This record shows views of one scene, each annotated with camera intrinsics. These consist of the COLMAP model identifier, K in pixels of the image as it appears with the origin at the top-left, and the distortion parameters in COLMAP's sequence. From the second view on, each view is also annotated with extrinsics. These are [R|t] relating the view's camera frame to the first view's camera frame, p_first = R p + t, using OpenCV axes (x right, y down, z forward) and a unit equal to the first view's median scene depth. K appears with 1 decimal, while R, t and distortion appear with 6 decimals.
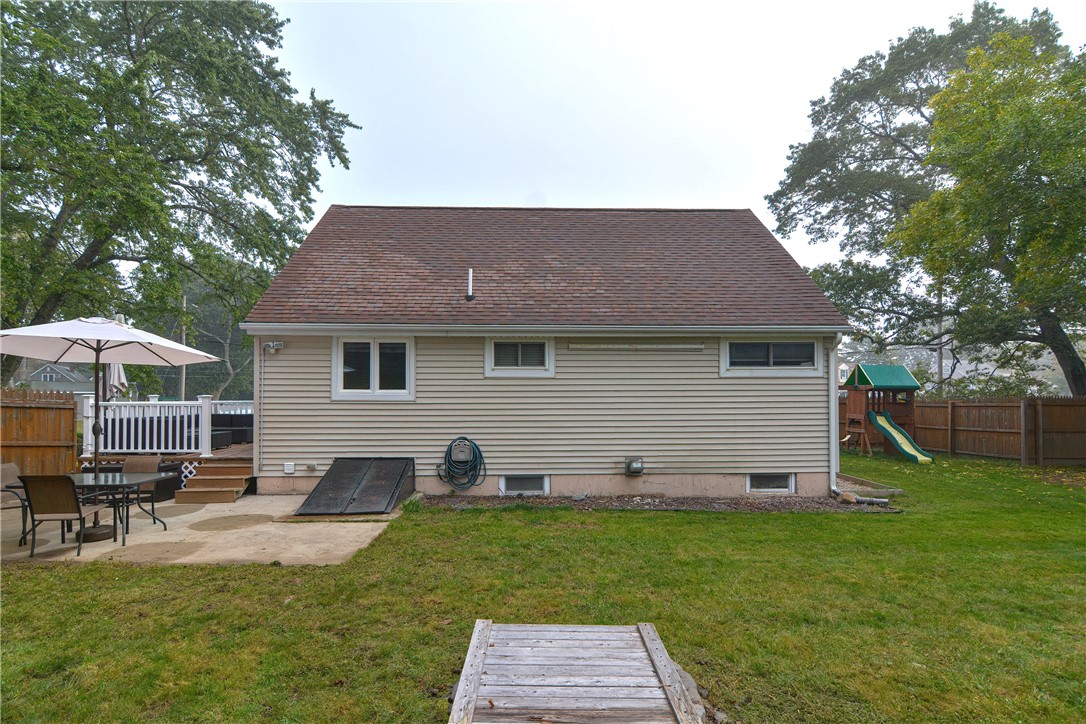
lens RADIAL K [[535.6, 0, 543.2], [0, 535.6, 391.1], [0, 0, 1]] dist [0.010813, -0.013036]
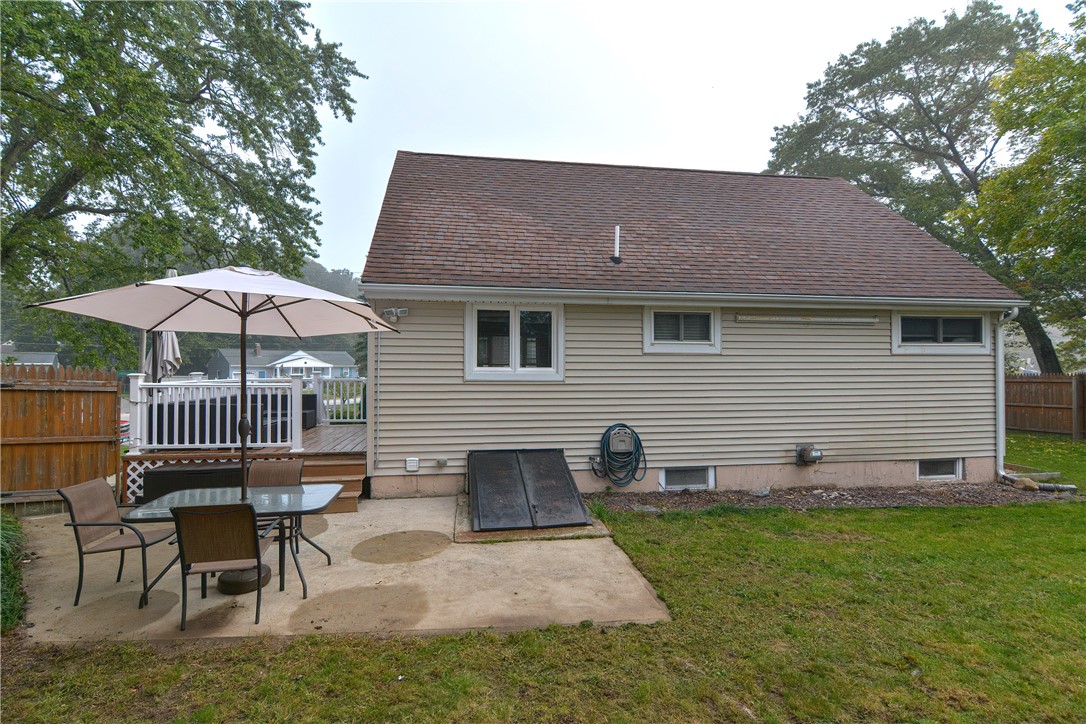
lens RADIAL K [[522.0, 0, 543.0], [0, 522.0, 362.0], [0, 0, 1]] dist [0.013232, -0.014856]
pose [[0.992727, 0.002887, 0.120356, -0.366572], [-0.002688, 0.999995, -0.001818, -0.009706], [-0.120361, 0.001481, 0.992729, 0.192719]]
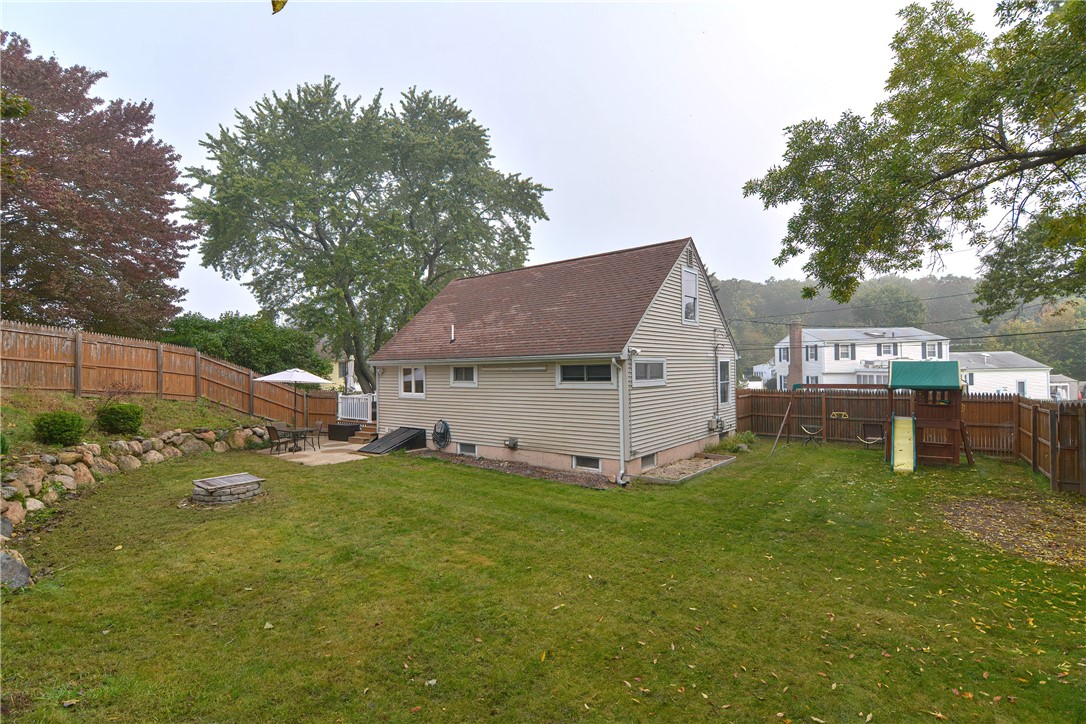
lens RADIAL K [[522.0, 0, 543.0], [0, 522.0, 362.0], [0, 0, 1]] dist [0.013232, -0.014856]
pose [[0.761299, -0.018364, -0.648141, 1.256366], [0.021339, 0.999767, -0.003262, -0.096907], [0.648050, -0.011347, 0.761514, -0.128359]]
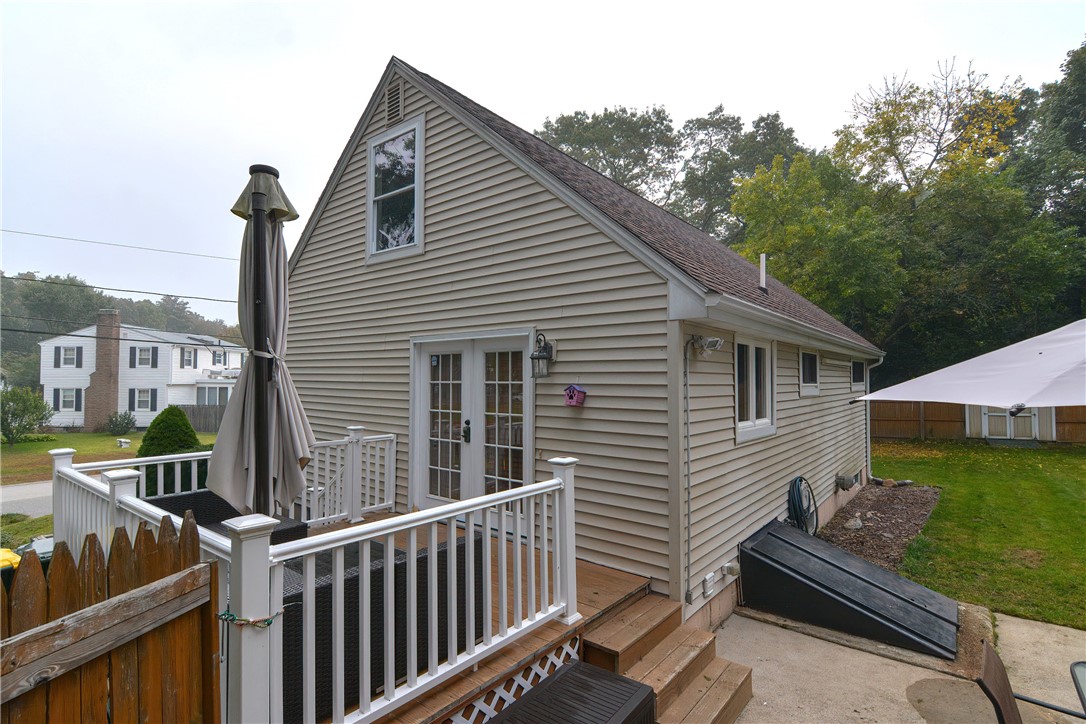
lens RADIAL K [[522.0, 0, 543.0], [0, 522.0, 362.0], [0, 0, 1]] dist [0.013232, -0.014856]
pose [[0.651898, 0.026231, 0.757853, -0.944760], [-0.010878, 0.999622, -0.025242, -0.052501], [-0.758229, 0.008211, 0.651937, 0.780512]]
